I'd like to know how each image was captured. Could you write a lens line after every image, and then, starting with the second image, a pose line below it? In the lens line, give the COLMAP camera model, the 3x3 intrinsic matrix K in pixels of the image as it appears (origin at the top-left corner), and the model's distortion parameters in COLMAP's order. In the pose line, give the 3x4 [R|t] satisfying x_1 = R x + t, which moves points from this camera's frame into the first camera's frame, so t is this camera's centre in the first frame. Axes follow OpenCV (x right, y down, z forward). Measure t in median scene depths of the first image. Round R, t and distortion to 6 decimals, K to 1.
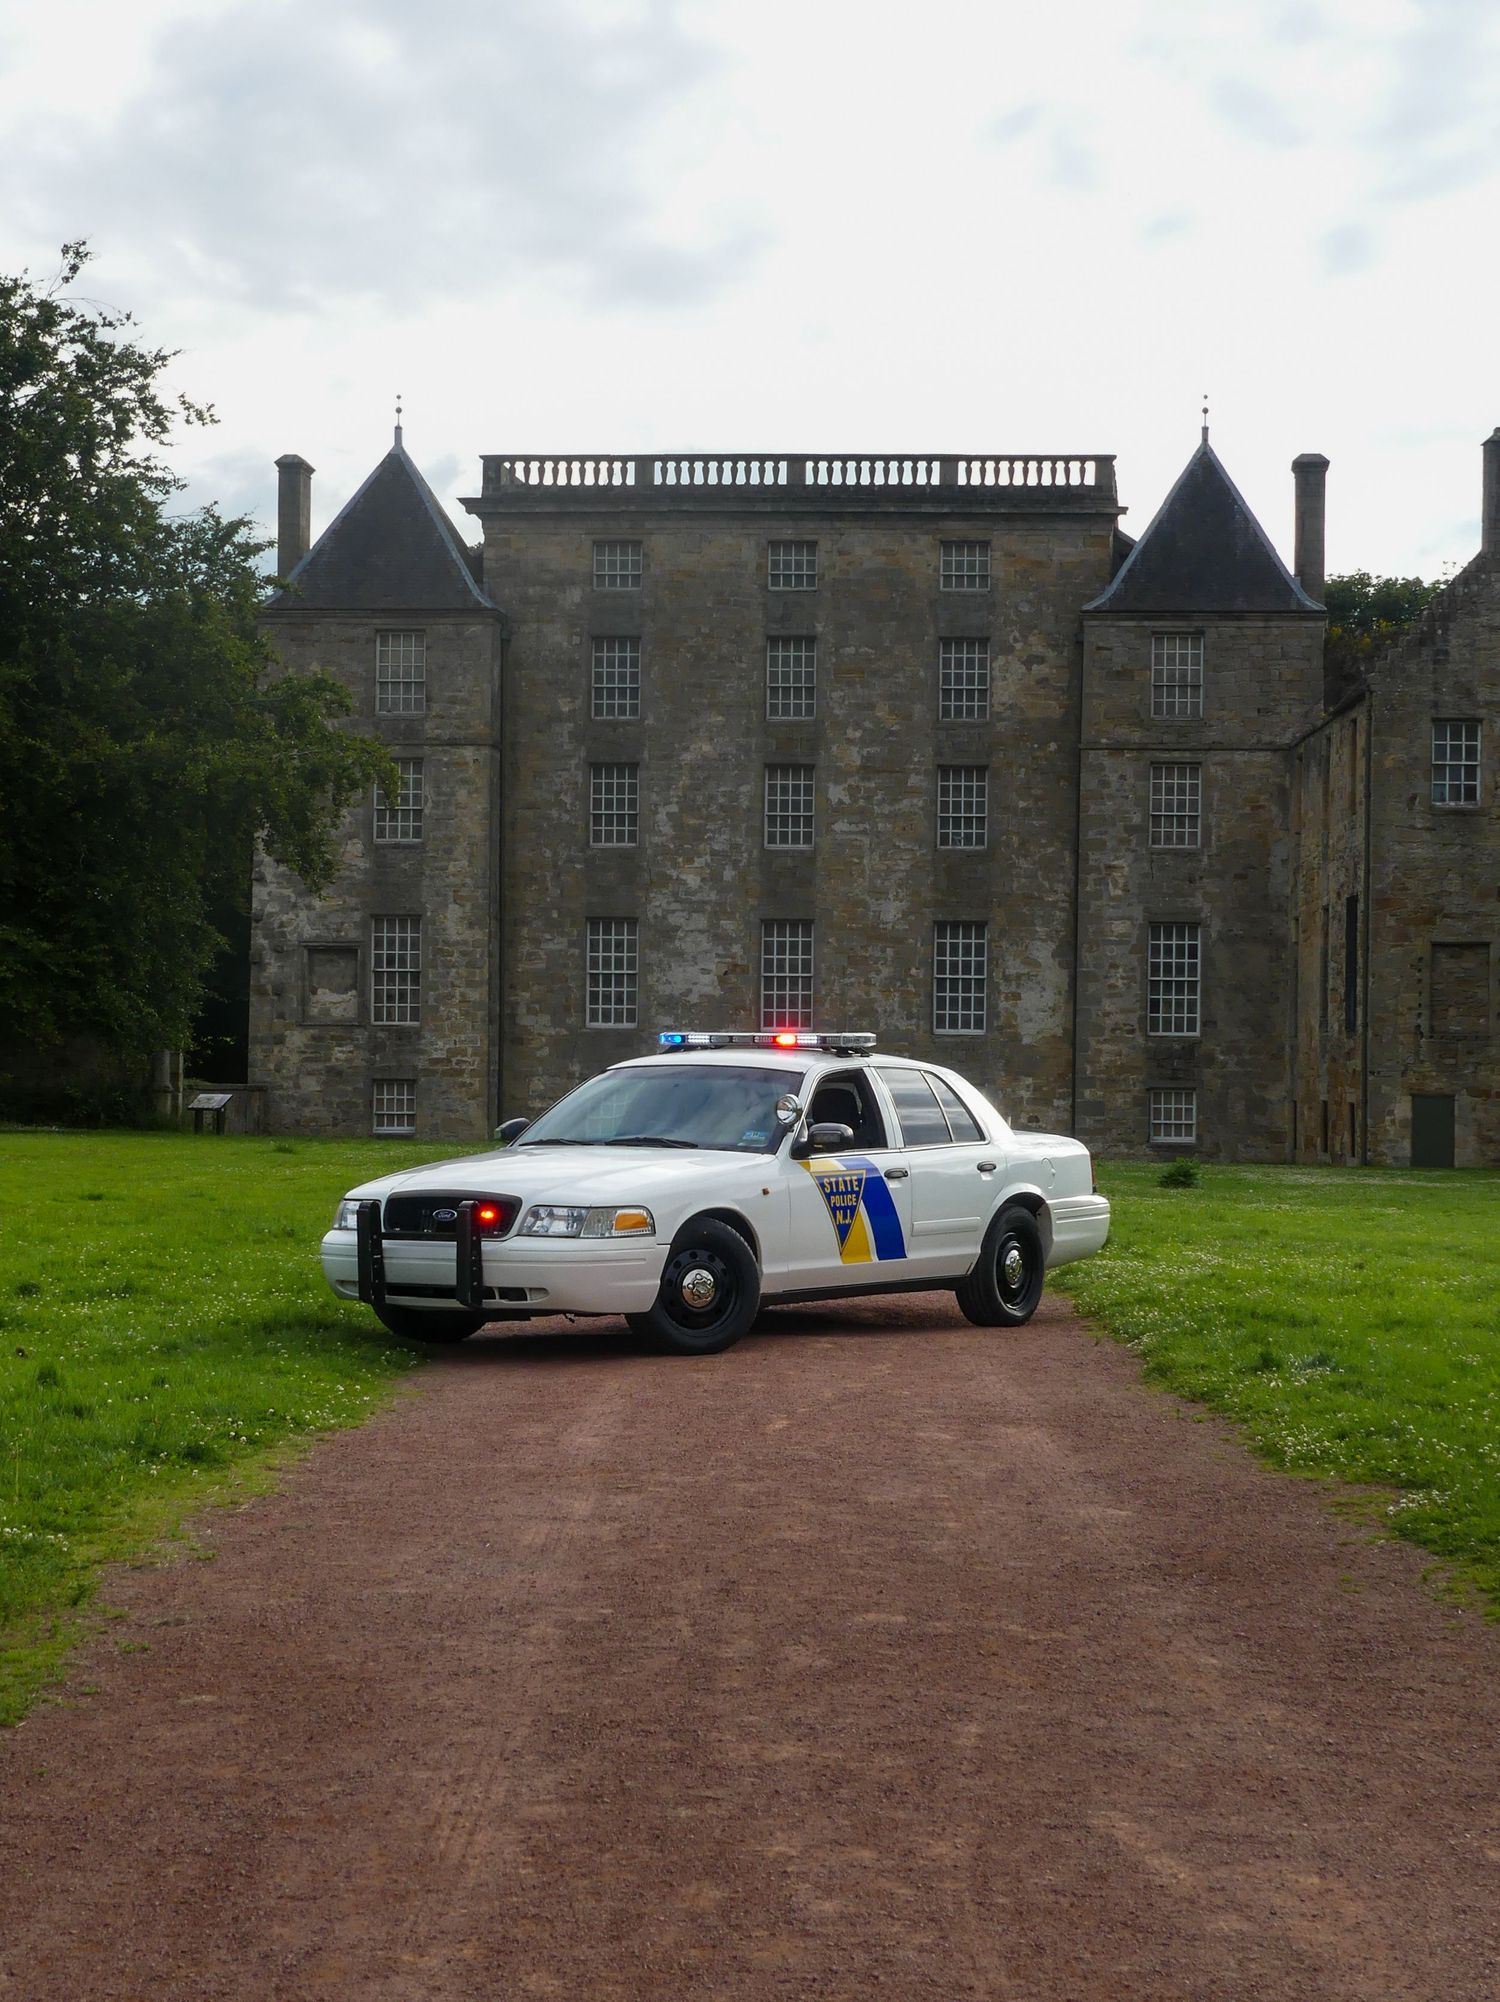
lens RADIAL K [[3995.7, 0, 752.6], [0, 3995.7, 1045.9], [0, 0, 1]] dist [-0.116031, 0.211455]
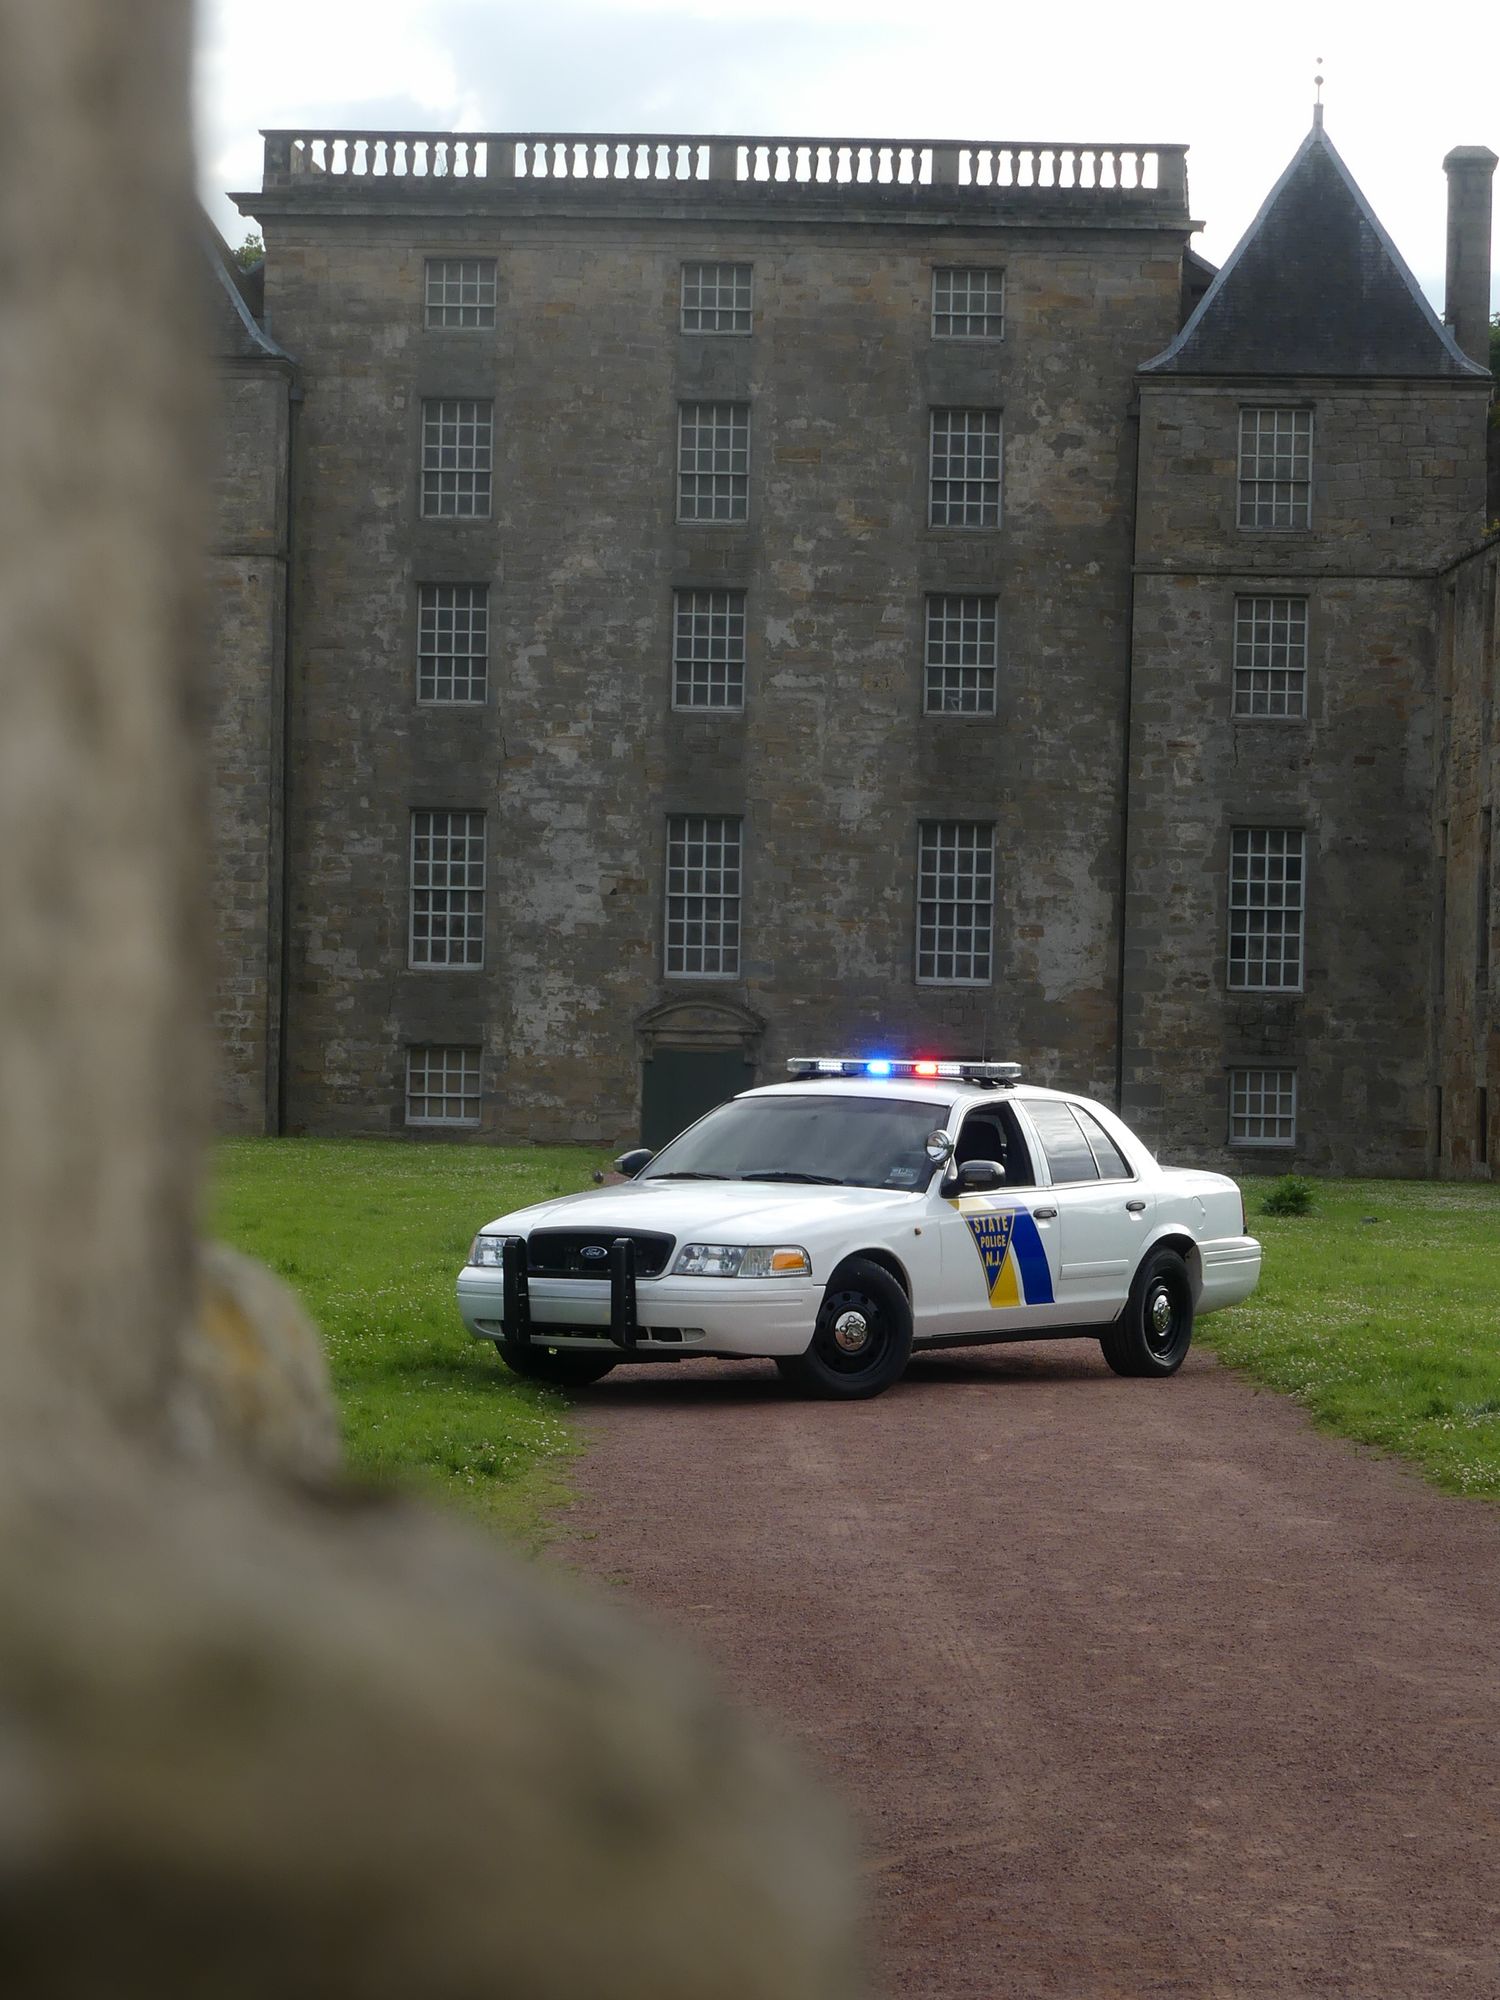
lens RADIAL K [[6191.6, 0, 750.0], [0, 6191.6, 1000.0], [0, 0, 1]] dist [-0.054527, -1.495184]
pose [[0.999638, 0.009672, 0.025122, -0.010038], [-0.009753, 0.999948, 0.003115, -0.003174], [-0.025091, -0.003359, 0.999680, -0.065857]]
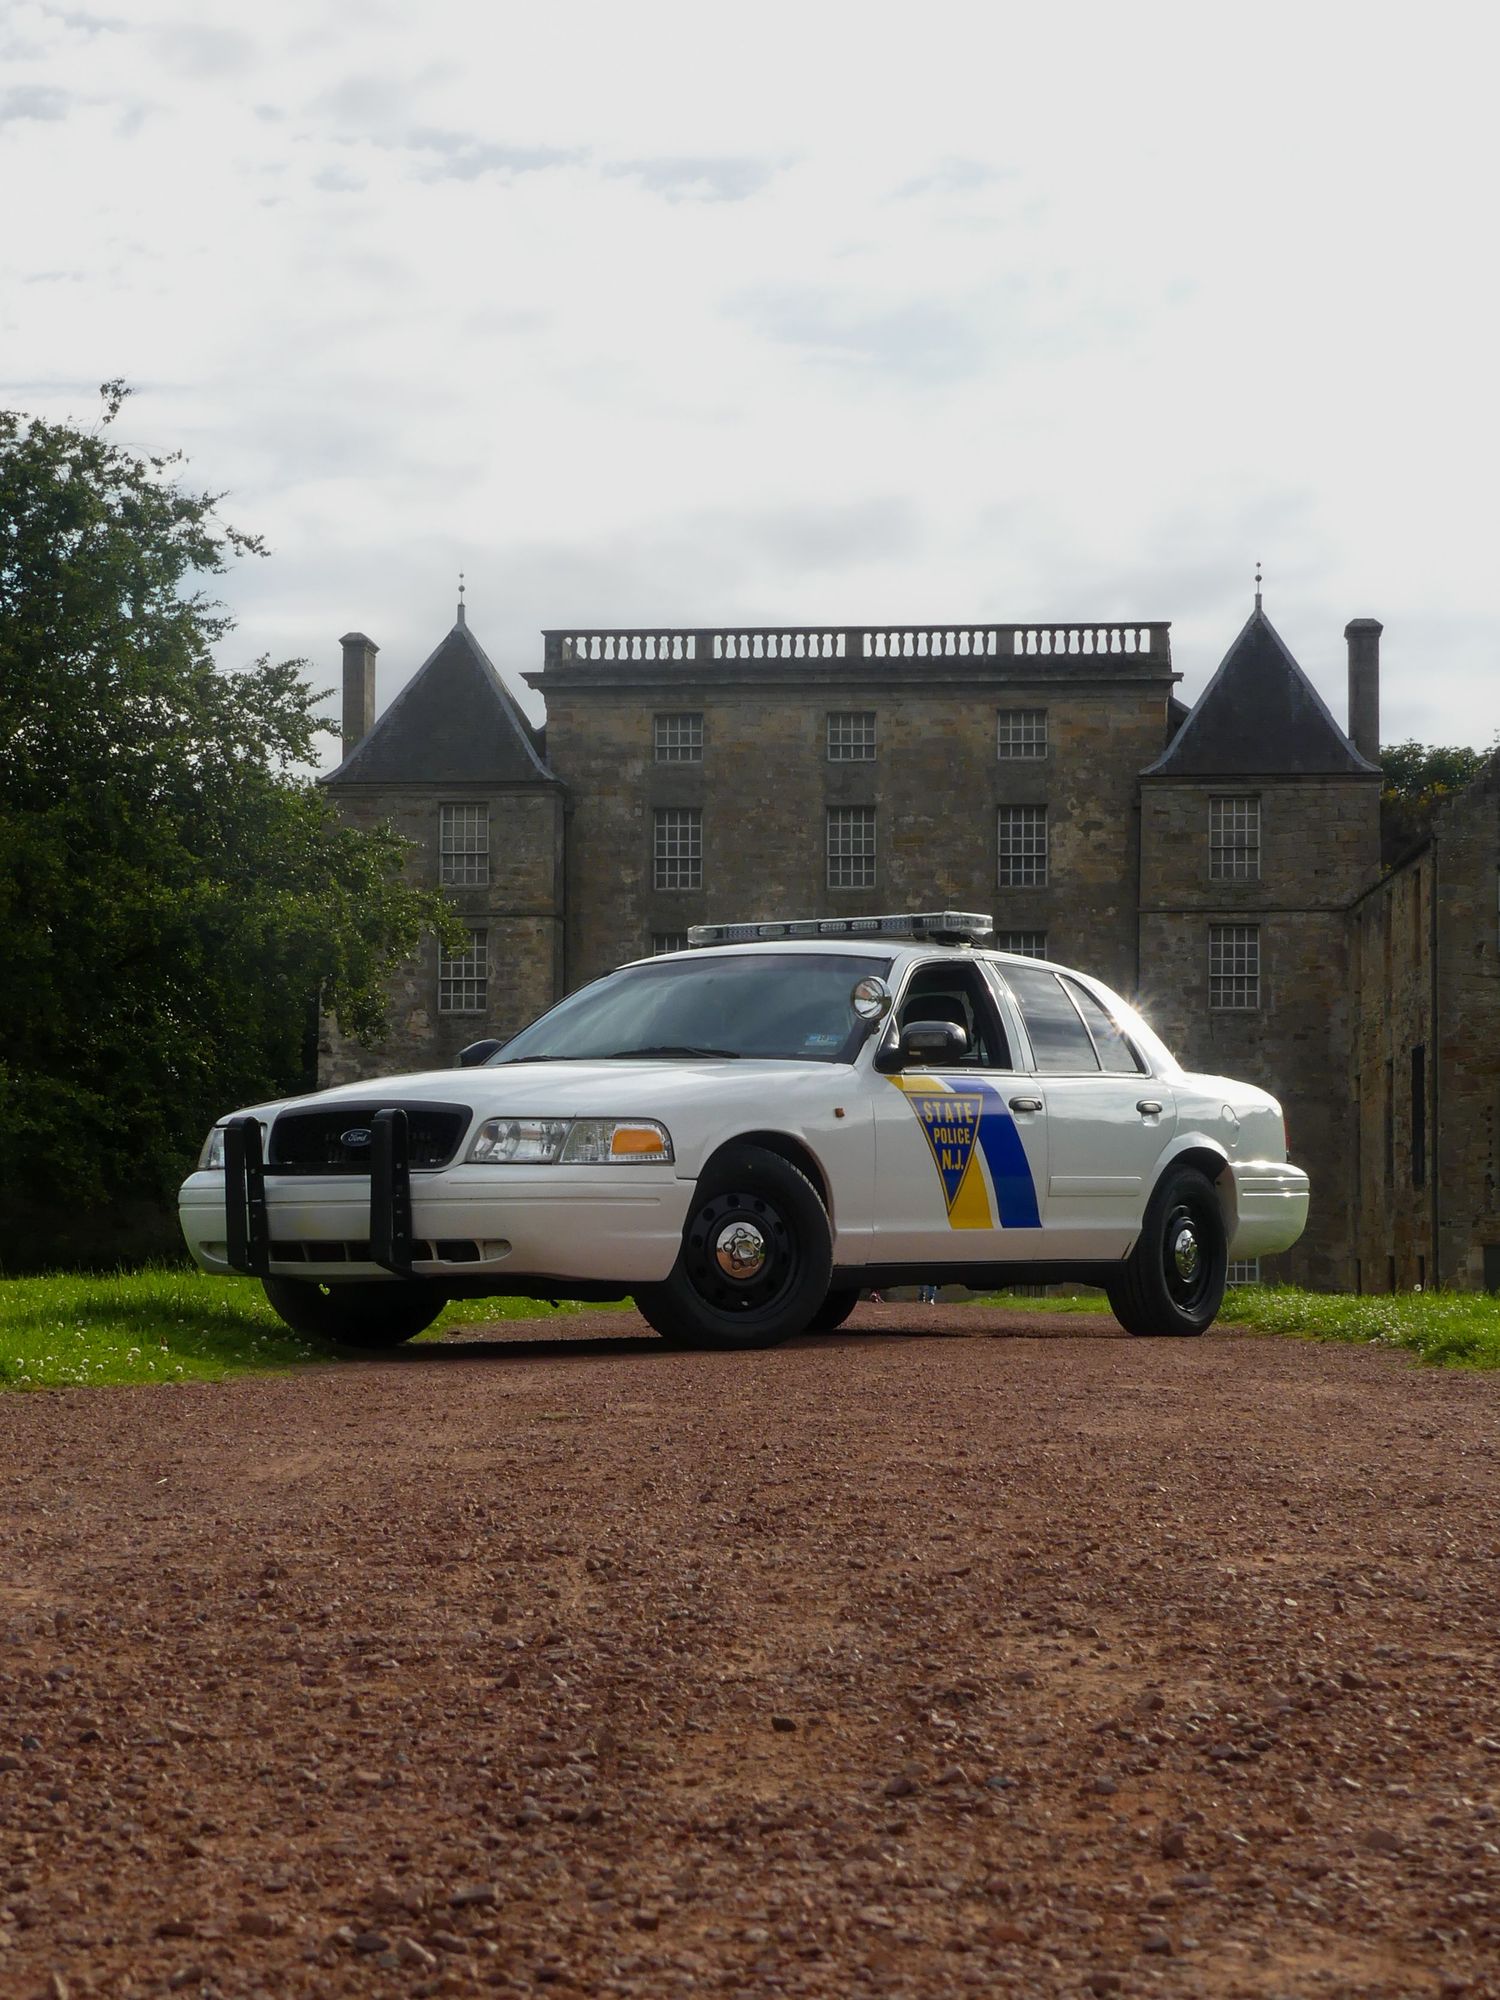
lens RADIAL K [[3778.5, 0, 826.6], [0, 3778.5, 1083.4], [0, 0, 1]] dist [0.010939, -0.178741]
pose [[0.999959, -0.008413, 0.003201, -0.000122], [0.008540, 0.999084, -0.041941, 0.007773], [-0.002846, 0.041966, 0.999115, 0.047713]]
